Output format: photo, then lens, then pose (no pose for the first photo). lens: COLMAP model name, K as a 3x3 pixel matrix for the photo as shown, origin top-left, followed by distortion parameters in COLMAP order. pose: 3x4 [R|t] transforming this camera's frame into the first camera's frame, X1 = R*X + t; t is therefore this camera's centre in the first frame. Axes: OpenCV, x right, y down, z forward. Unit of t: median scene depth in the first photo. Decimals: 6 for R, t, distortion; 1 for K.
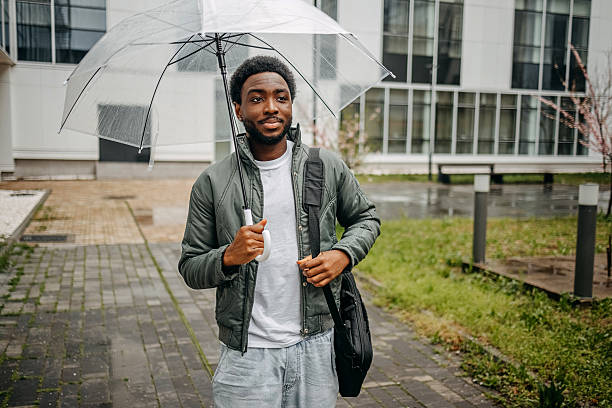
lens RADIAL K [[591.8, 0, 304.6], [0, 591.8, 204.0], [0, 0, 1]] dist [-0.015924, 0.026541]
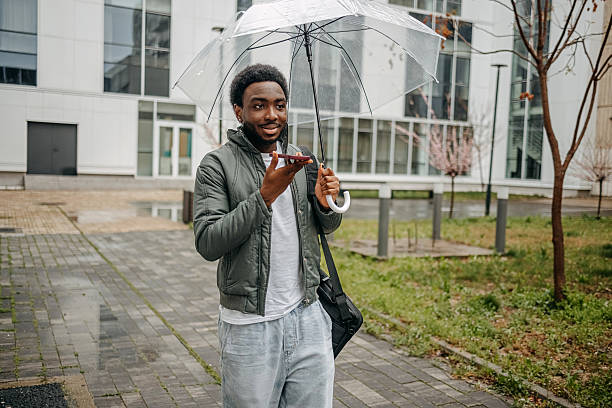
lens RADIAL K [[591.8, 0, 304.6], [0, 591.8, 204.0], [0, 0, 1]] dist [-0.015924, 0.026541]
pose [[0.991768, 0.010035, 0.127655, 0.014697], [-0.005569, 0.999362, -0.035293, 0.015937], [-0.127928, 0.034291, 0.991190, -0.110918]]
